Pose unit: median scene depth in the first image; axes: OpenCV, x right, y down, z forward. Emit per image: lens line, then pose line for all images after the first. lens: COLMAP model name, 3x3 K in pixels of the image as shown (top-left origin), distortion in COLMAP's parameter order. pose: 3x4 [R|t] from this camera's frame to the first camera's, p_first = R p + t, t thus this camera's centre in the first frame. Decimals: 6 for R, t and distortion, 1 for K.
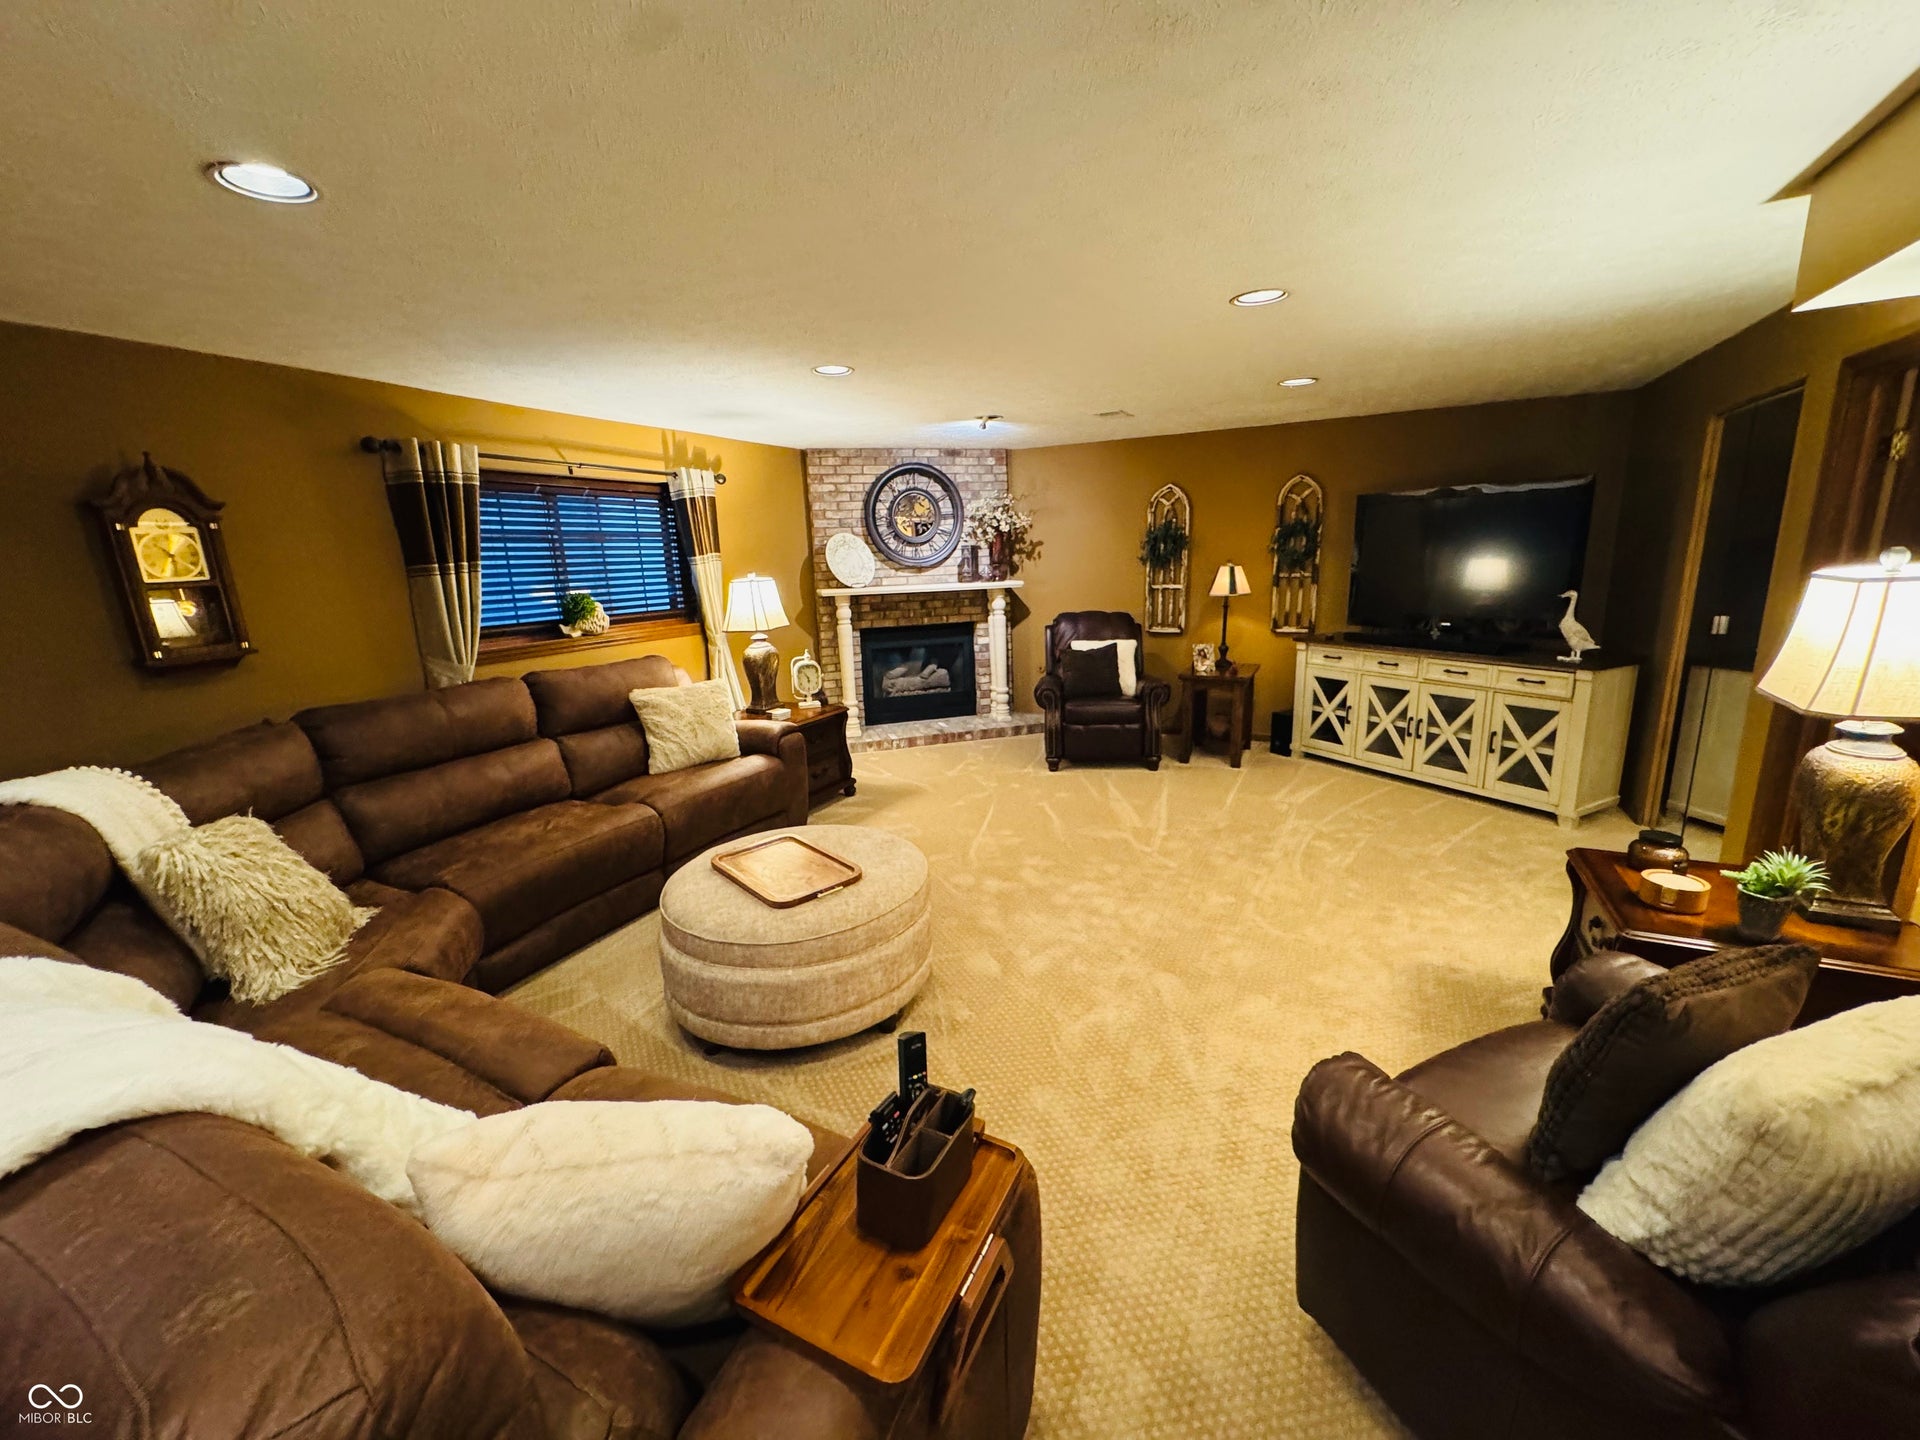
lens RADIAL K [[768.9, 0, 953.5], [0, 768.9, 727.4], [0, 0, 1]] dist [0.001295, 0.000742]
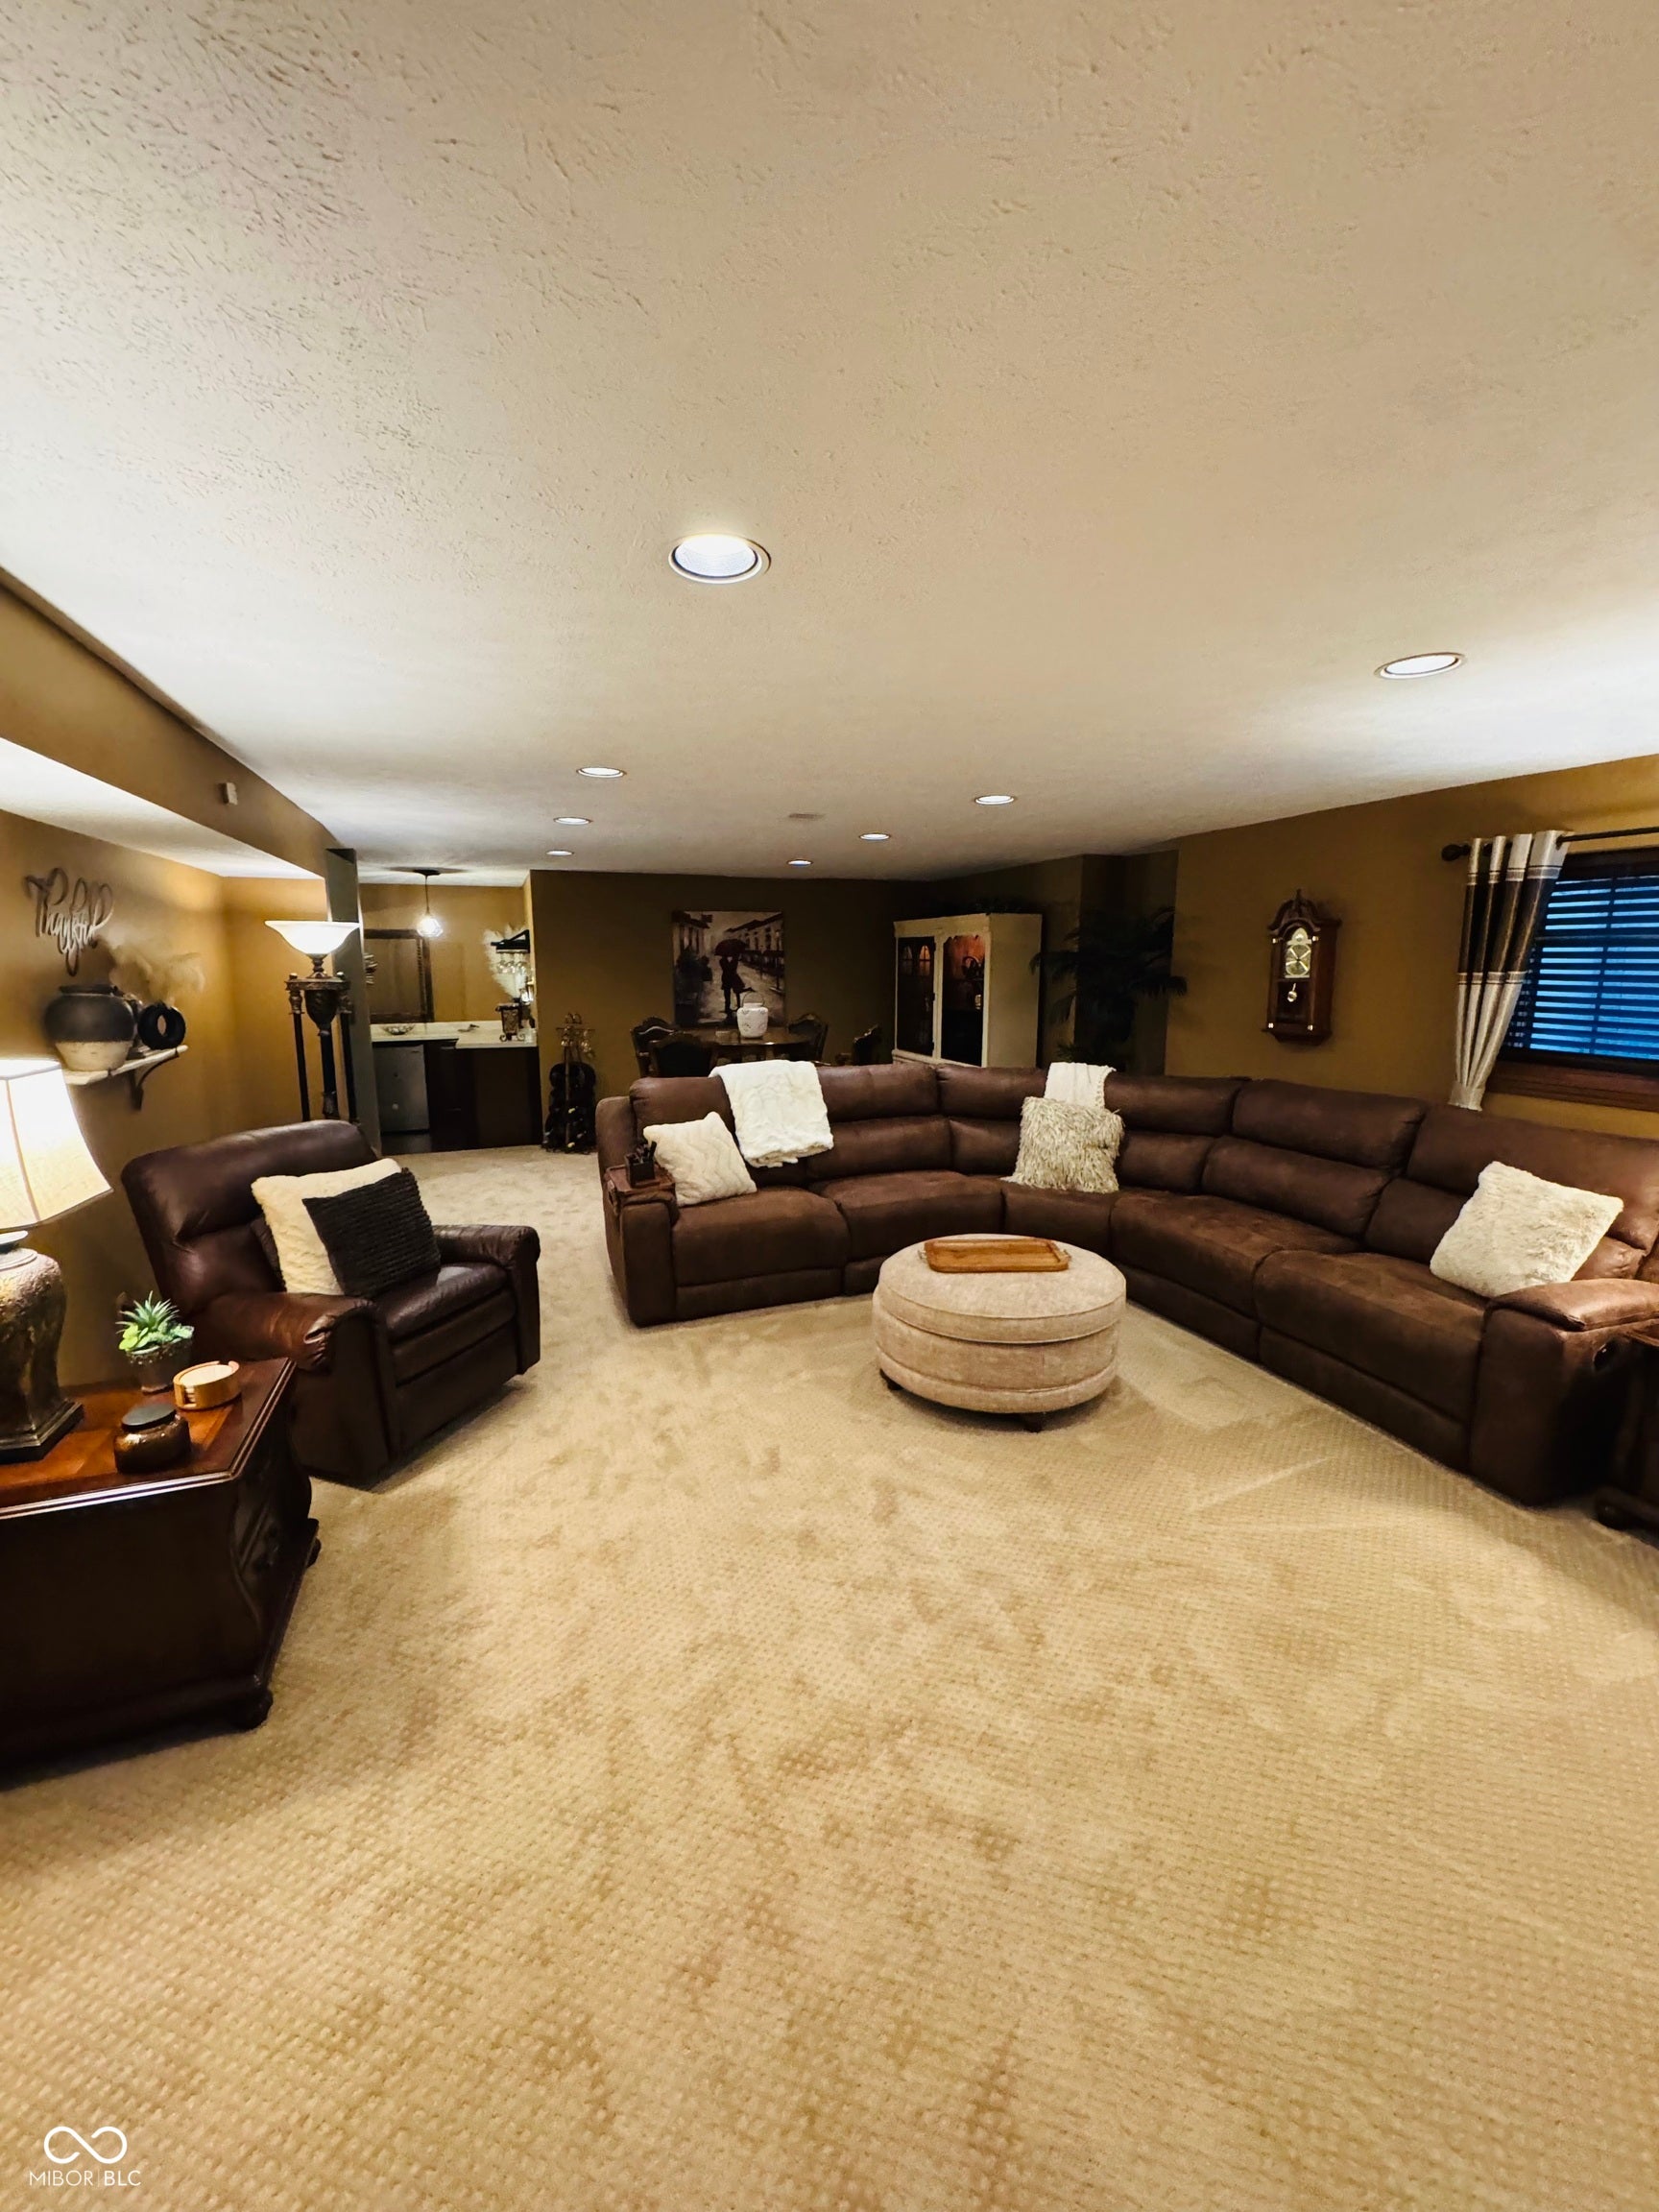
lens RADIAL K [[885.8, 0, 827.2], [0, 885.8, 1107.2], [0, 0, 1]] dist [0.001295, 0.000742]
pose [[-0.681929, 0.152066, -0.715436, 0.623466], [-0.136436, 0.934534, 0.328681, -0.305023], [0.718581, 0.321748, -0.616539, 1.154806]]
